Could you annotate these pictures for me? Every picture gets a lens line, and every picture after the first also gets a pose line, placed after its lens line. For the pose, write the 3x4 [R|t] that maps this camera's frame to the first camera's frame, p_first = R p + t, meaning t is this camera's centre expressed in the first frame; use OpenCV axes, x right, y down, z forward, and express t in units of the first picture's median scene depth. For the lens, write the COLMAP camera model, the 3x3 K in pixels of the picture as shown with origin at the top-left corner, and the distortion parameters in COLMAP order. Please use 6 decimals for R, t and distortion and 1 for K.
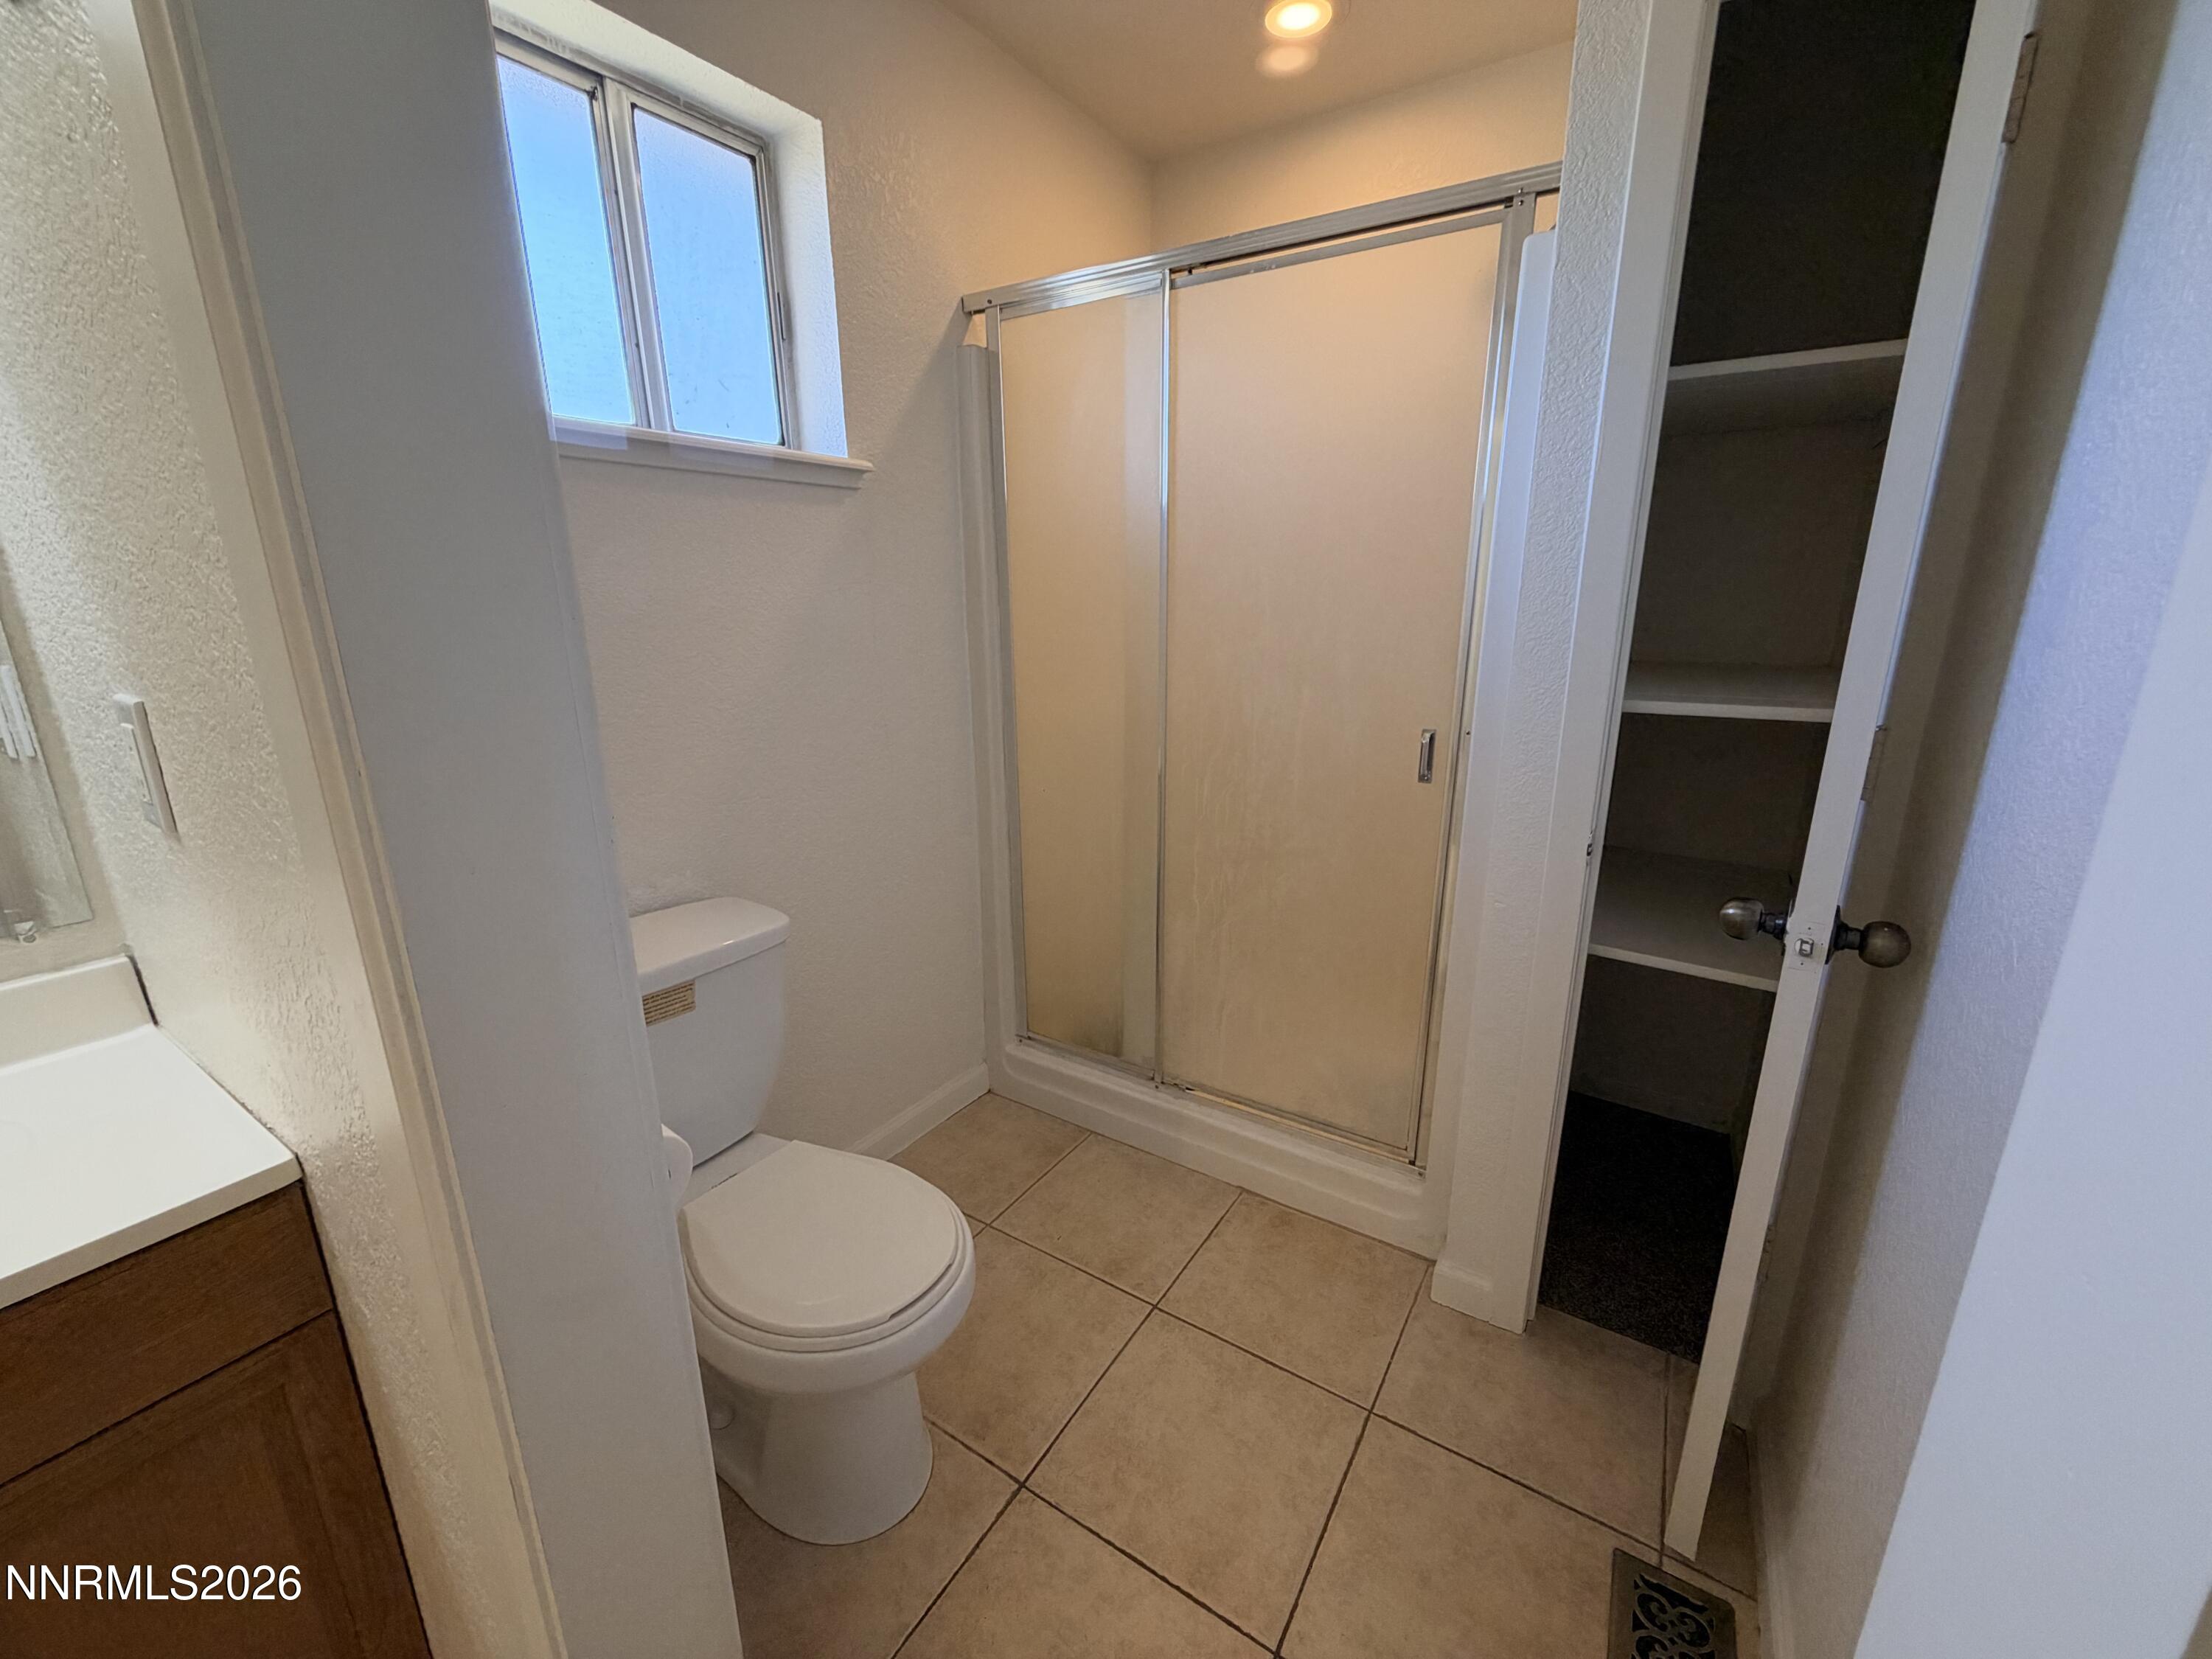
lens RADIAL K [[877.4, 0, 1100.5], [0, 877.4, 831.8], [0, 0, 1]] dist [-0.001610, 0.000471]
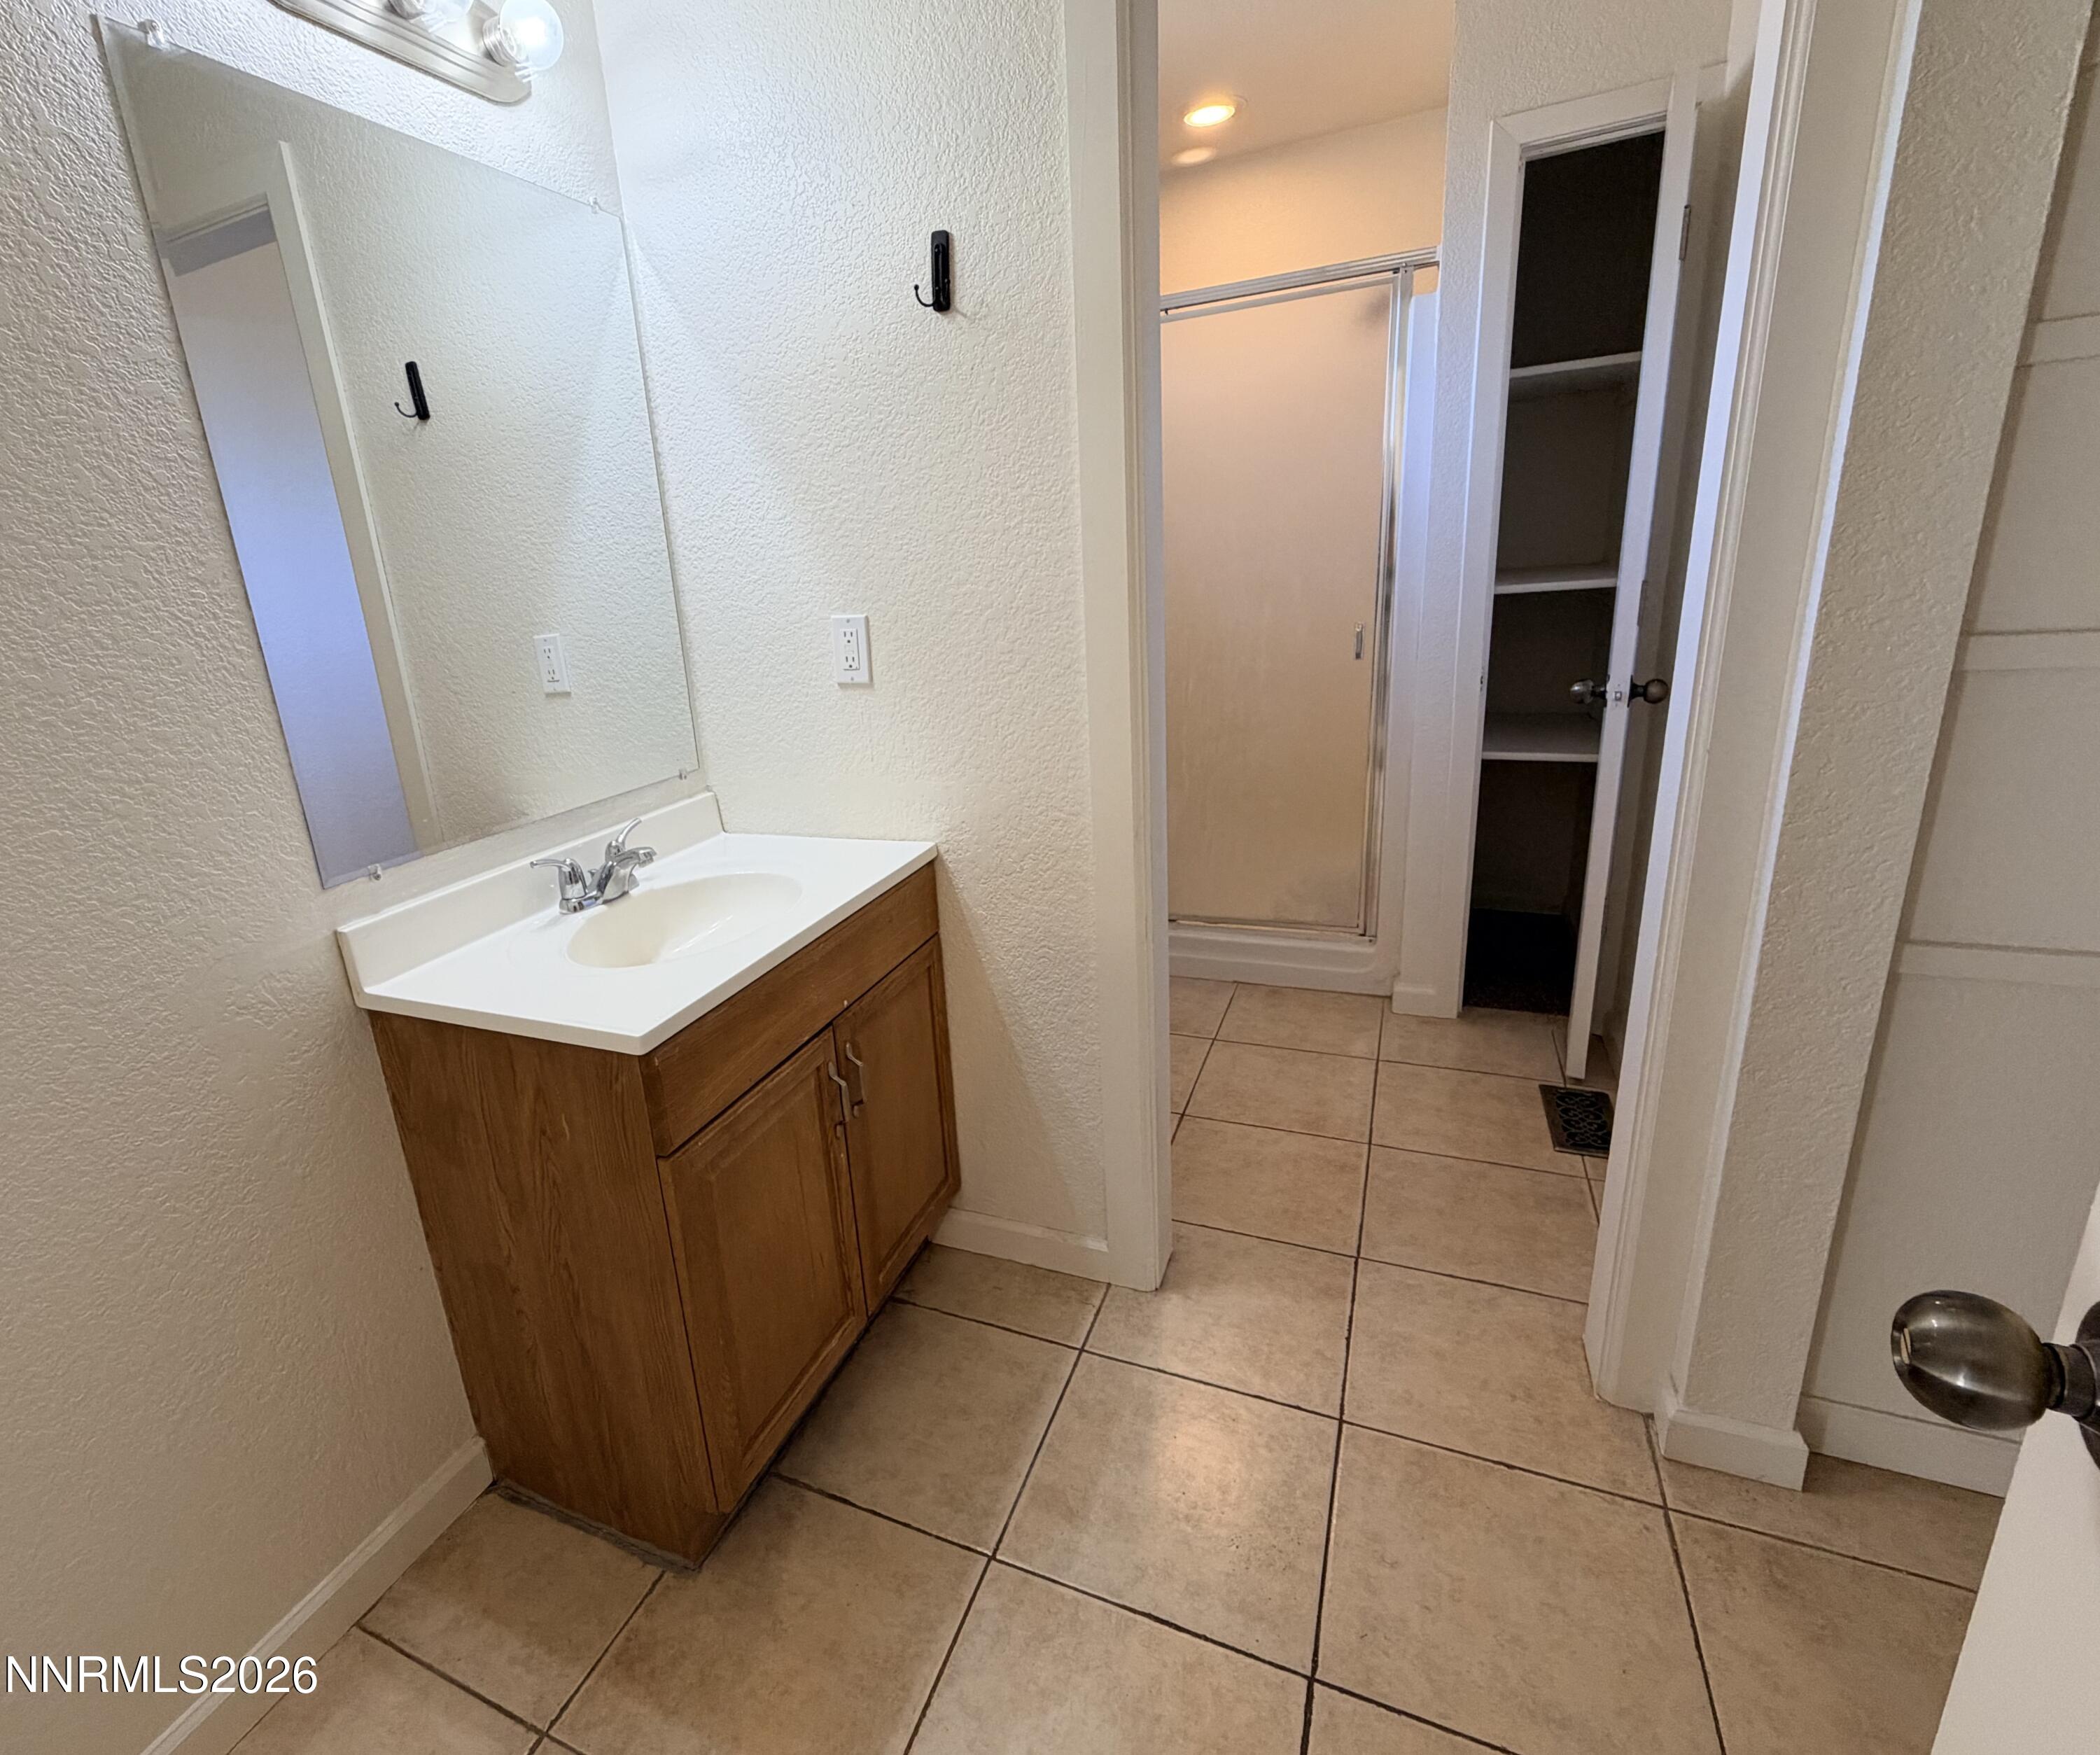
lens RADIAL K [[1018.6, 0, 933.7], [0, 1018.6, 878.5], [0, 0, 1]] dist [-0.000346, -0.001110]
pose [[0.988158, -0.112269, 0.104588, -0.716821], [0.108105, 0.993135, 0.044686, 0.210096], [-0.108887, -0.032851, 0.993511, -0.798551]]
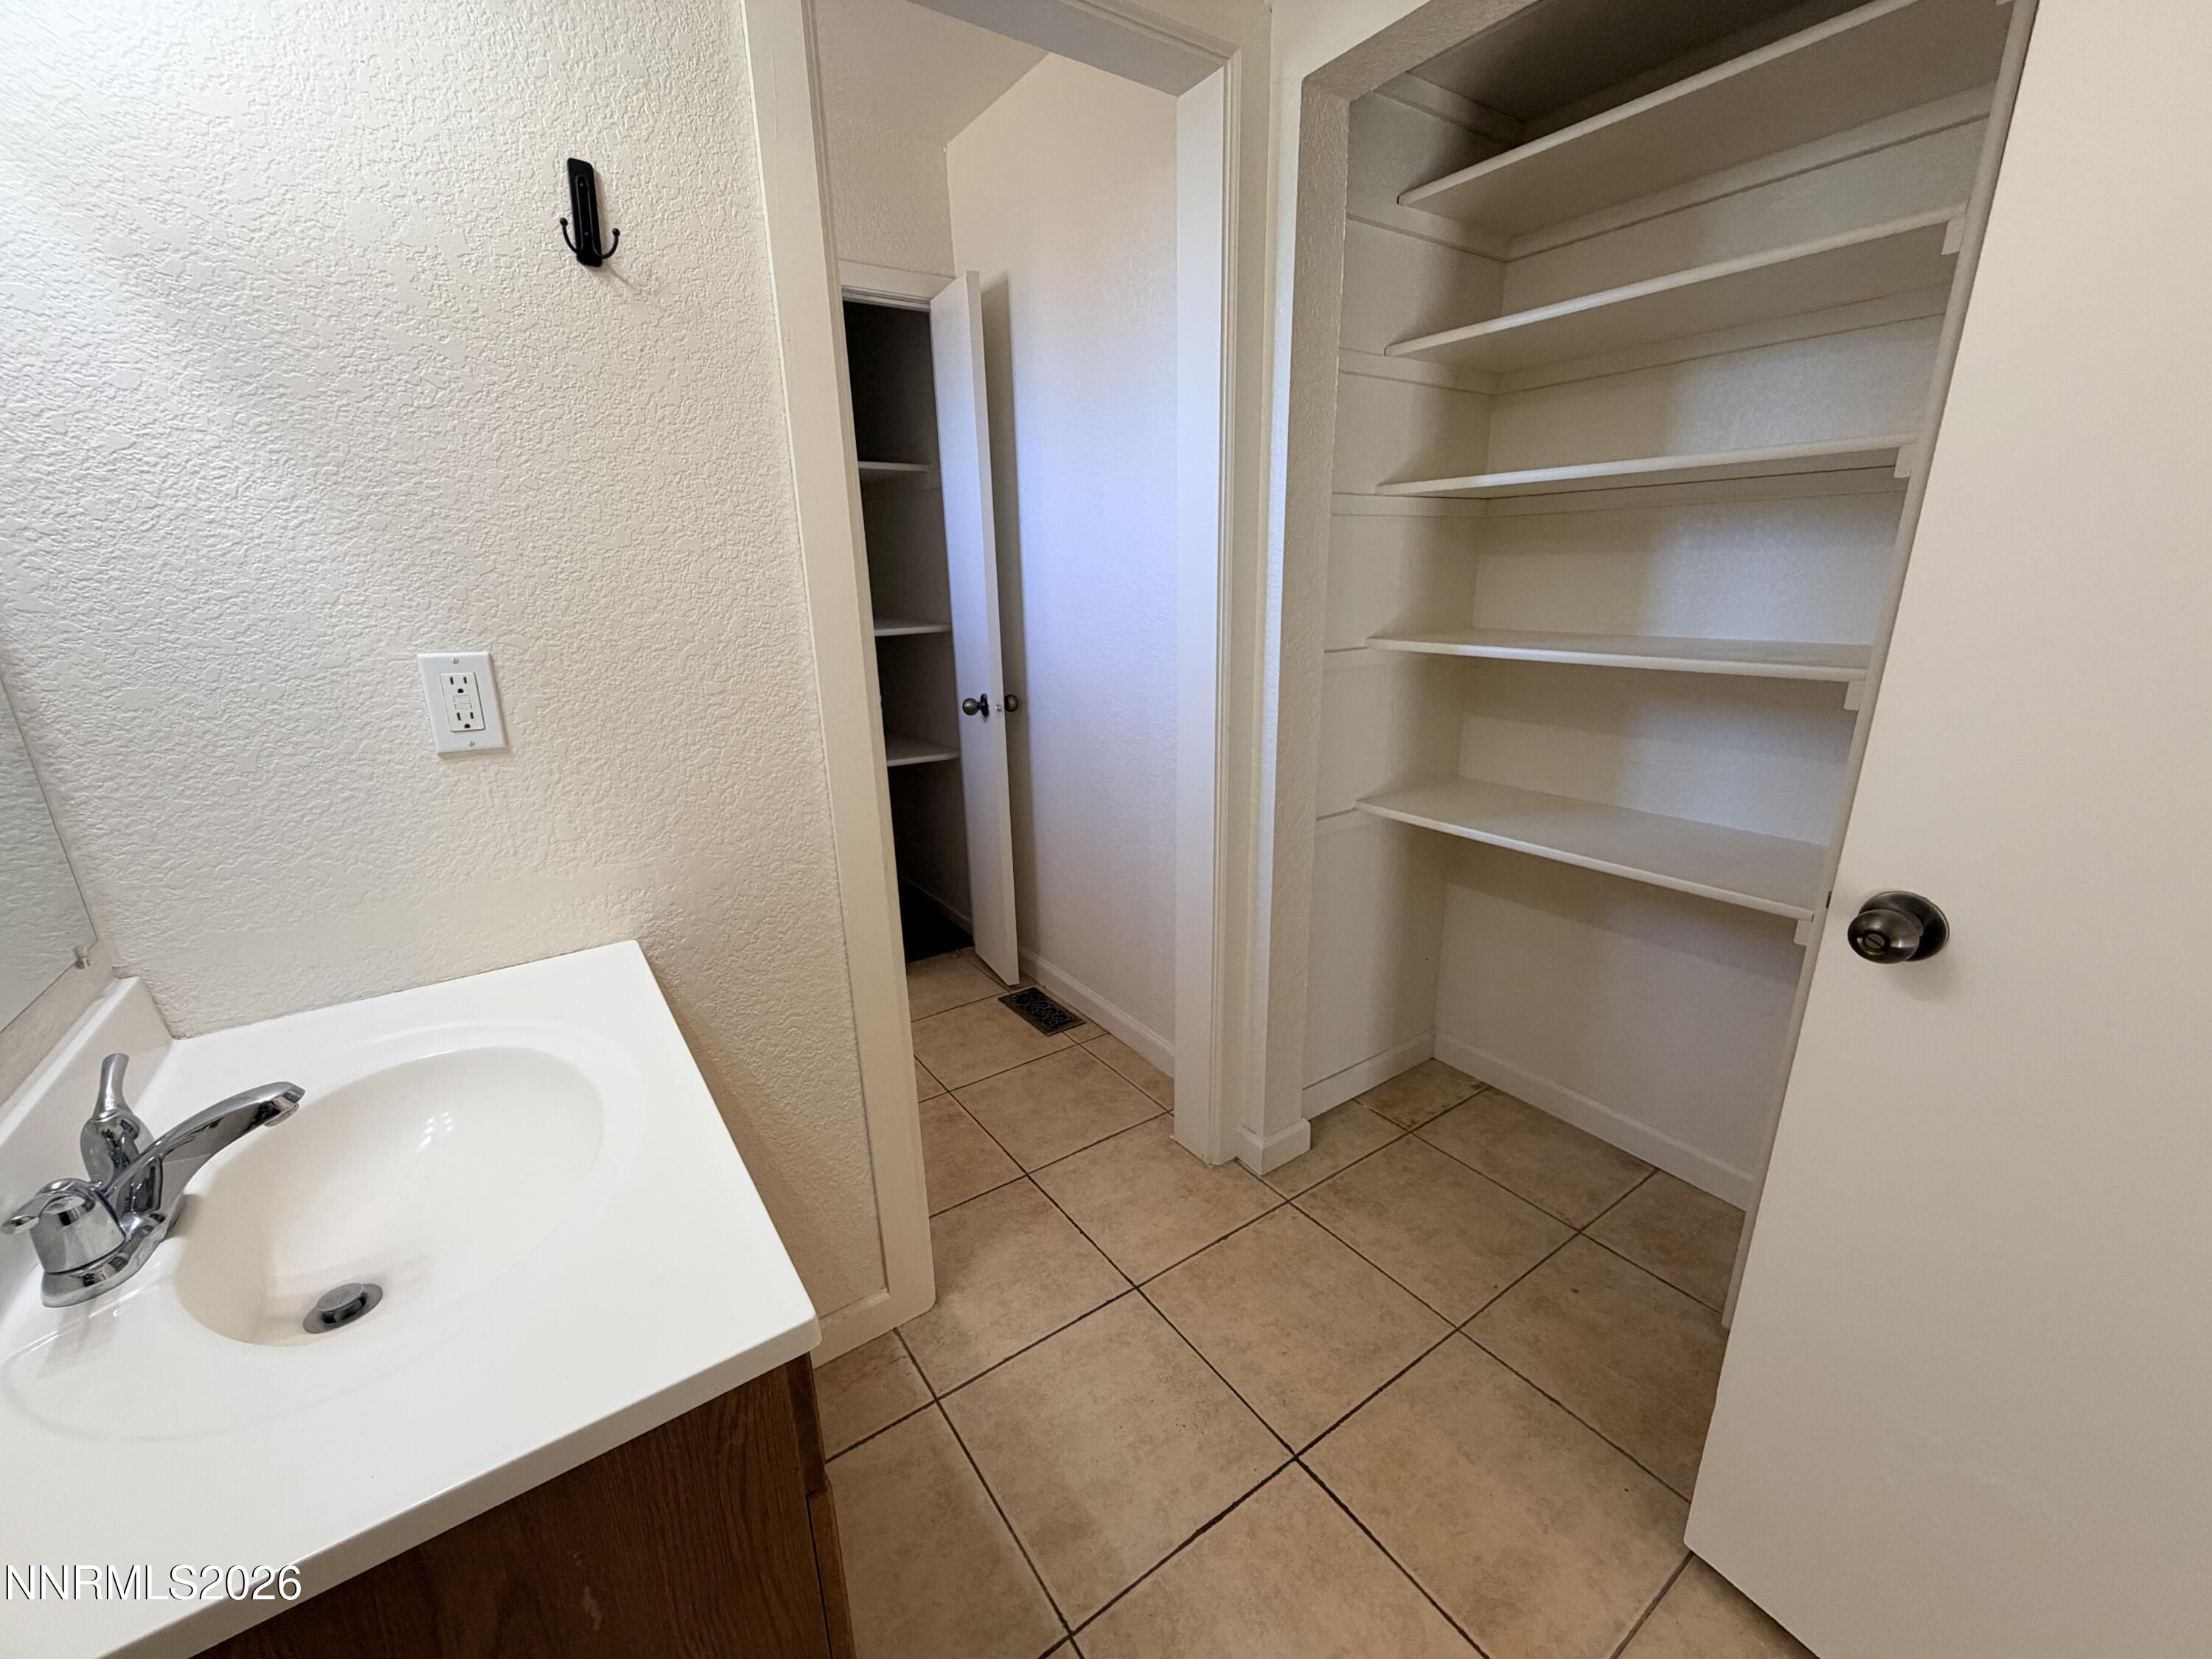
lens RADIAL K [[877.4, 0, 1106.2], [0, 877.4, 828.6], [0, 0, 1]] dist [-0.001610, 0.000471]
pose [[0.380444, -0.266784, 0.885488, -1.173952], [0.249264, 0.951633, 0.179618, 0.067282], [-0.890579, 0.152385, 0.428542, -0.276331]]
